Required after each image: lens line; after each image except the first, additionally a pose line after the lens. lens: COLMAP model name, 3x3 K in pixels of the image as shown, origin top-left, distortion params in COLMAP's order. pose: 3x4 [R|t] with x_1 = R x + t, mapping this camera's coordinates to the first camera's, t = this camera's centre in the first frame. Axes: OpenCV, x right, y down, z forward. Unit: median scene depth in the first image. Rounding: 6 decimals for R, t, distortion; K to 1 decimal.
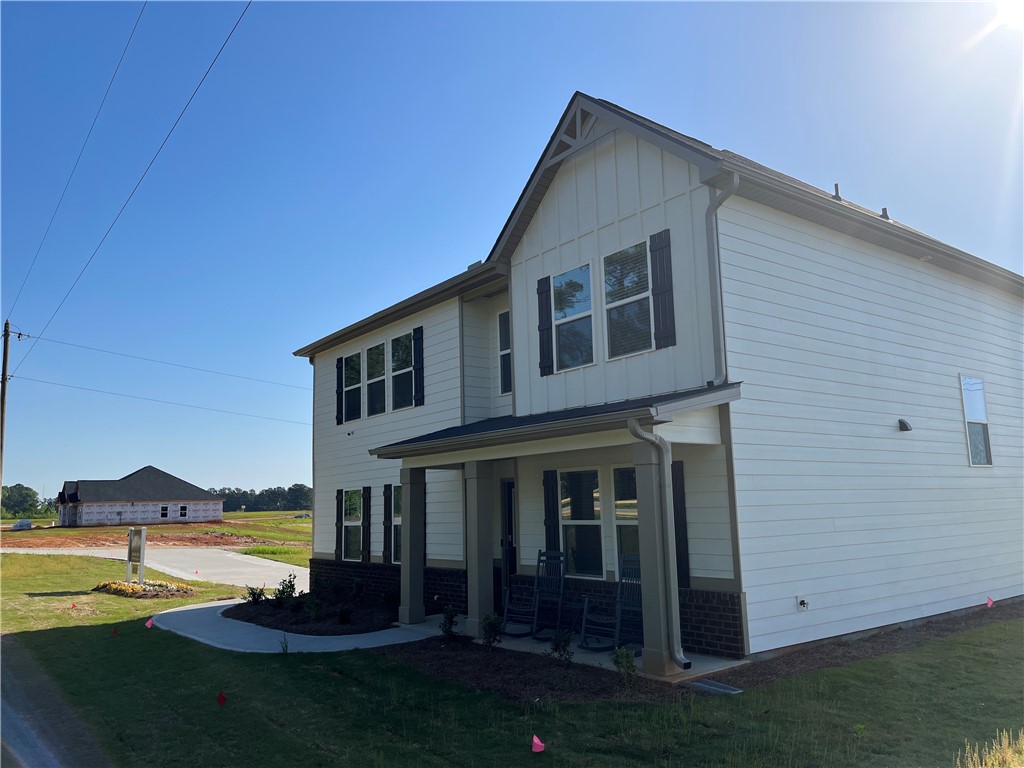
lens RADIAL K [[781.4, 0, 508.6], [0, 781.4, 385.1], [0, 0, 1]] dist [0.012009, 0.002807]
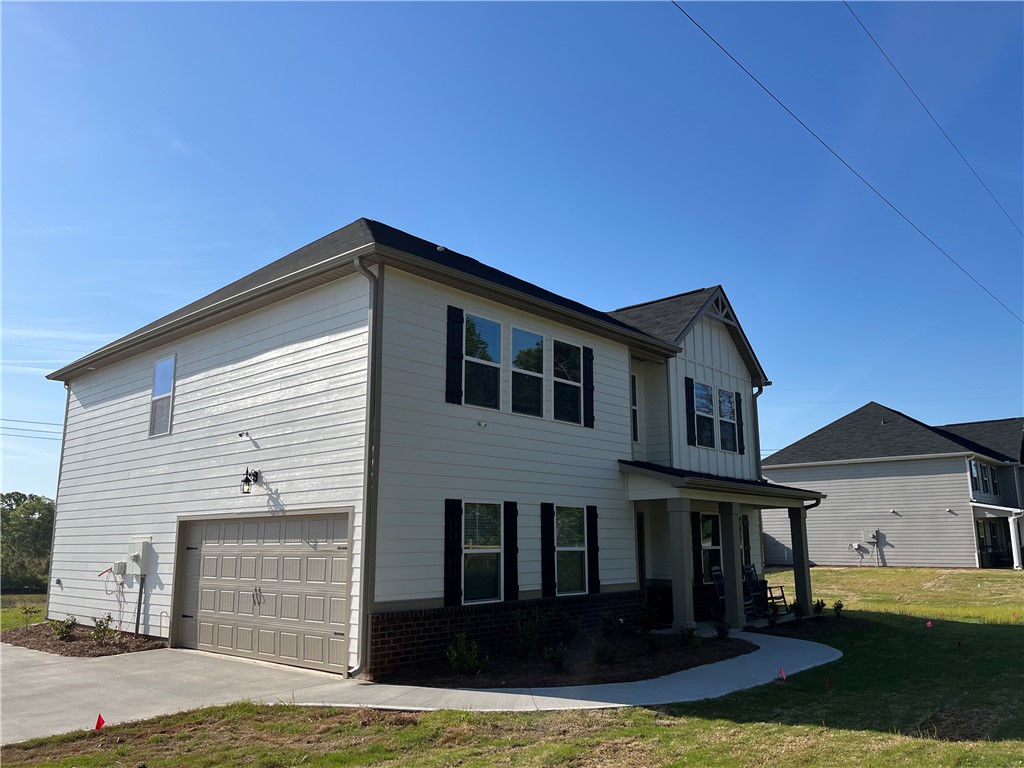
lens RADIAL K [[781.4, 0, 507.5], [0, 781.4, 389.2], [0, 0, 1]] dist [0.012009, 0.002807]
pose [[-0.190848, 0.229120, 0.954506, -0.998172], [-0.134195, 0.957159, -0.256589, 0.235745], [-0.972404, -0.177059, -0.151925, 1.212460]]
